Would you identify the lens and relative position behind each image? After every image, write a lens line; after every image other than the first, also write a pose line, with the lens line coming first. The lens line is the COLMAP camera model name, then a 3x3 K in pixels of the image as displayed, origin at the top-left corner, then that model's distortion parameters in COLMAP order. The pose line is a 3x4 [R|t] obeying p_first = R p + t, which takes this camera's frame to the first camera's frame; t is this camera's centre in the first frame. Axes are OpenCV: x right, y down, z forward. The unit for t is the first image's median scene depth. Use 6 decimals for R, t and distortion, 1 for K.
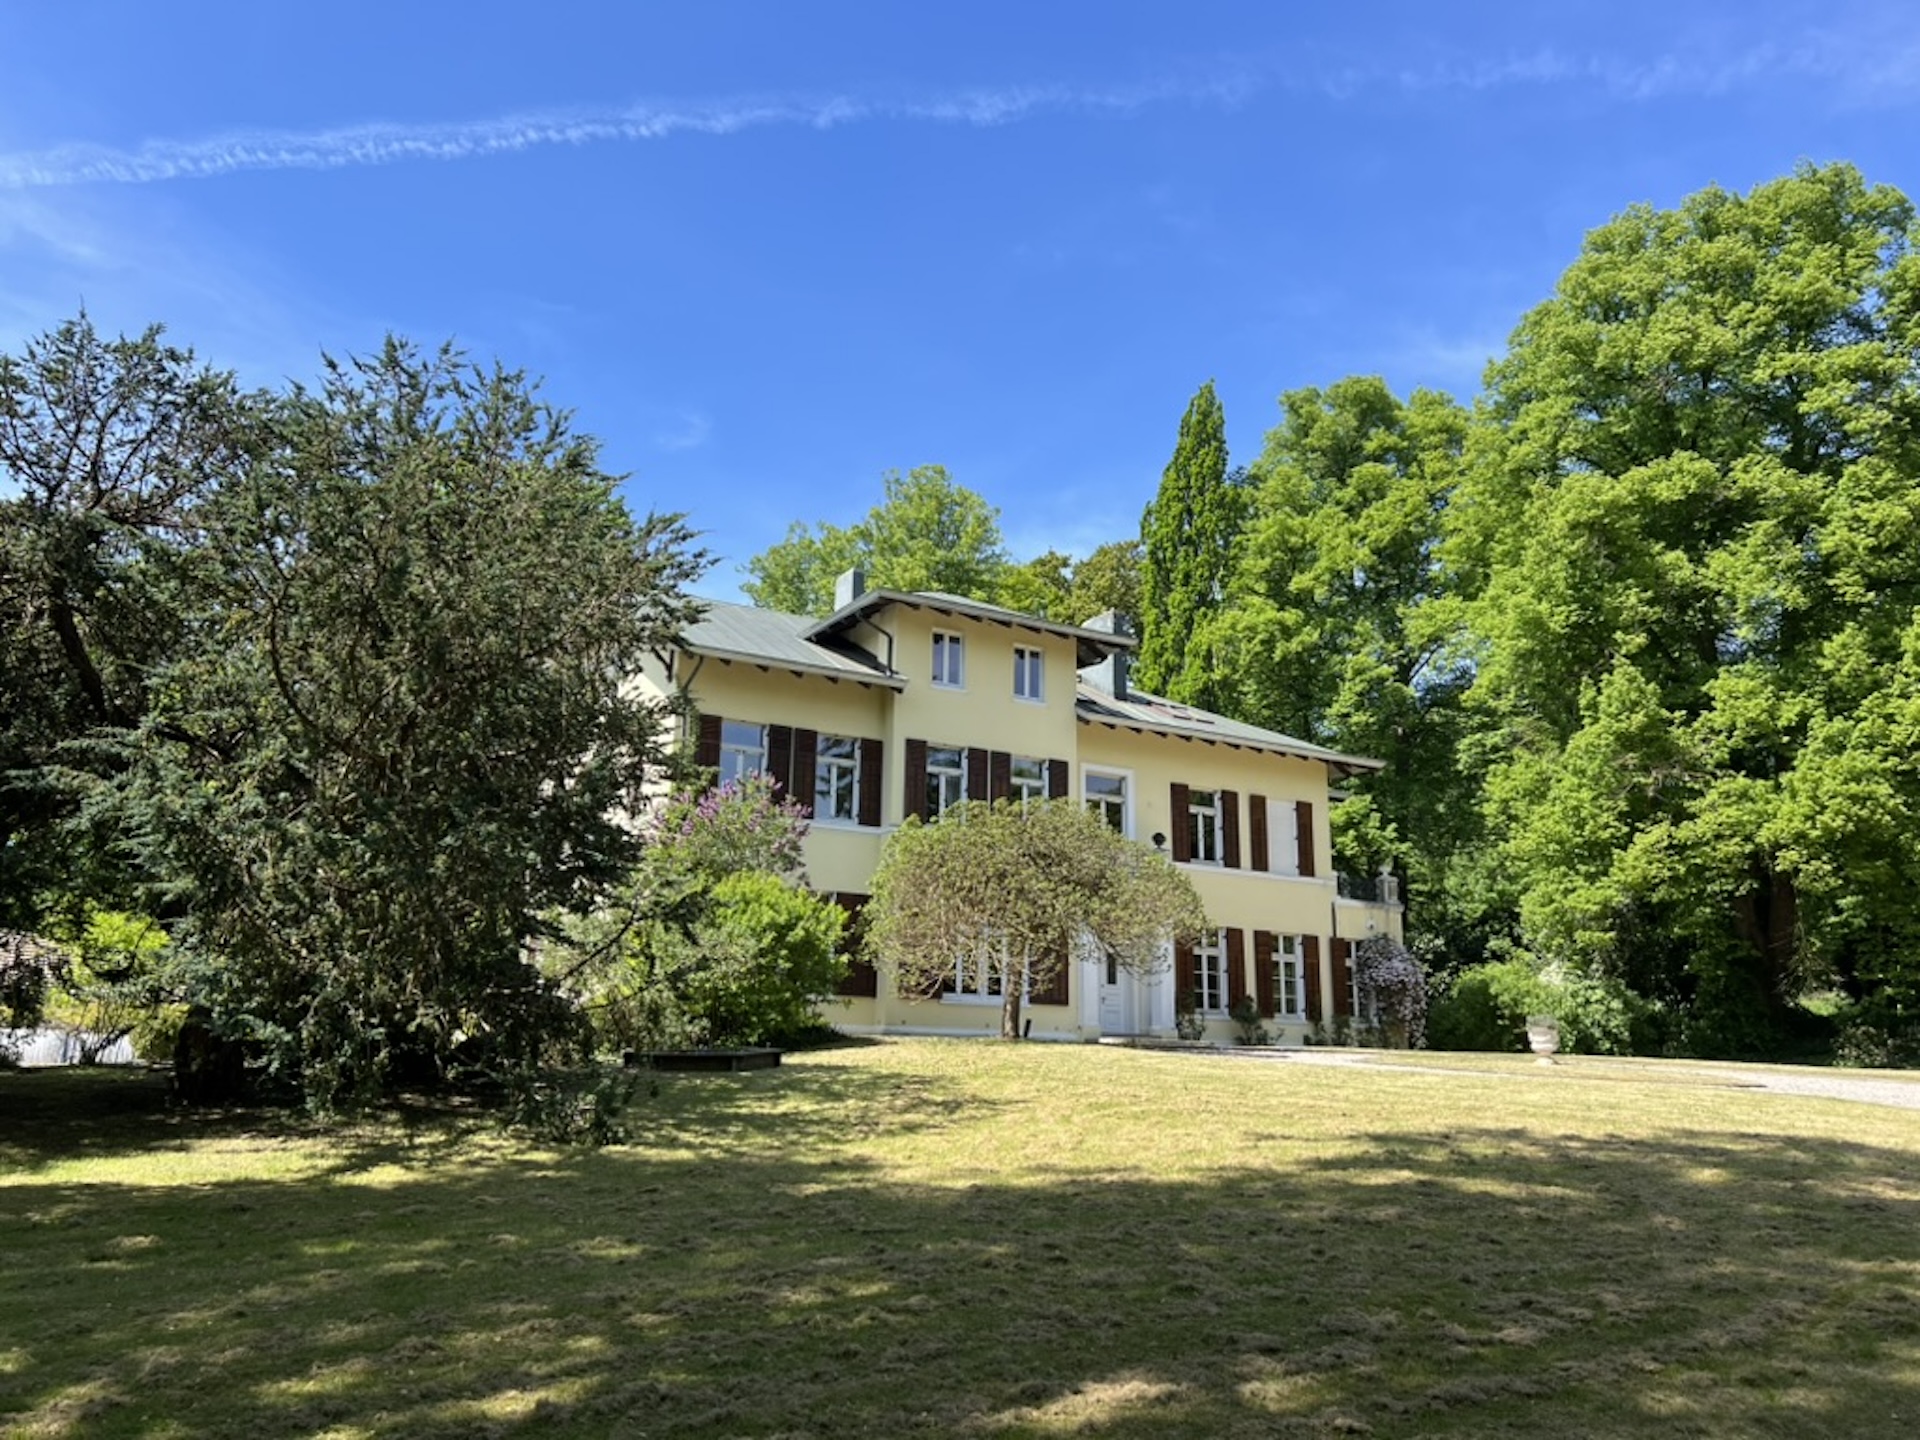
lens RADIAL K [[1434.6, 0, 950.8], [0, 1434.6, 718.0], [0, 0, 1]] dist [0.012351, -0.006535]
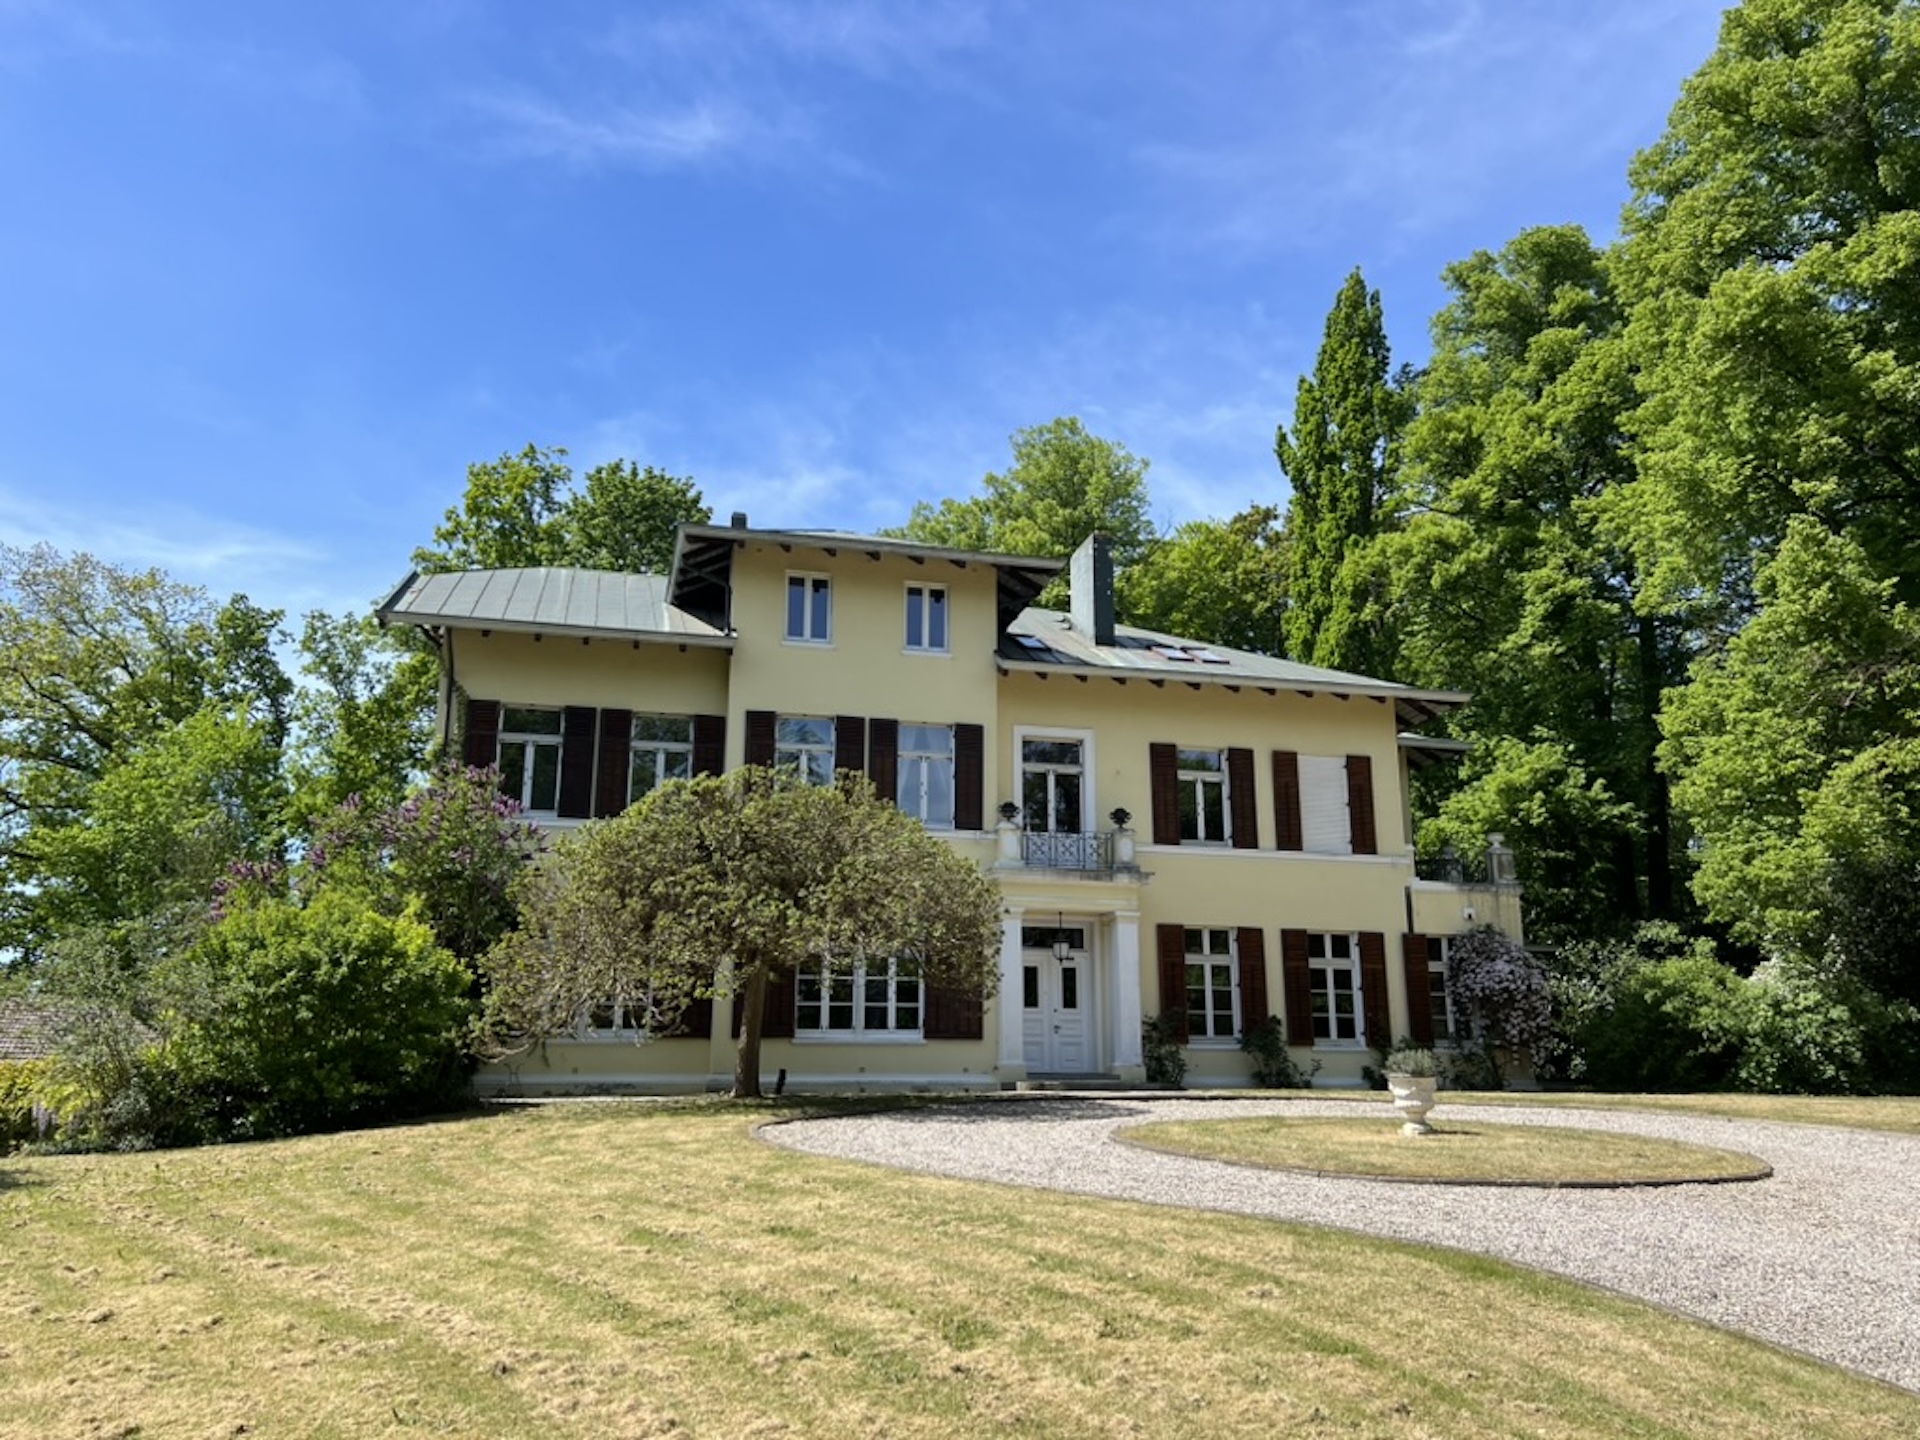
lens RADIAL K [[1434.6, 0, 969.7], [0, 1434.6, 716.7], [0, 0, 1]] dist [0.012351, -0.006535]
pose [[0.962365, -0.082931, -0.258797, 0.247329], [0.080986, 0.996549, -0.018188, 0.035225], [0.259413, -0.003456, 0.965760, 0.218559]]
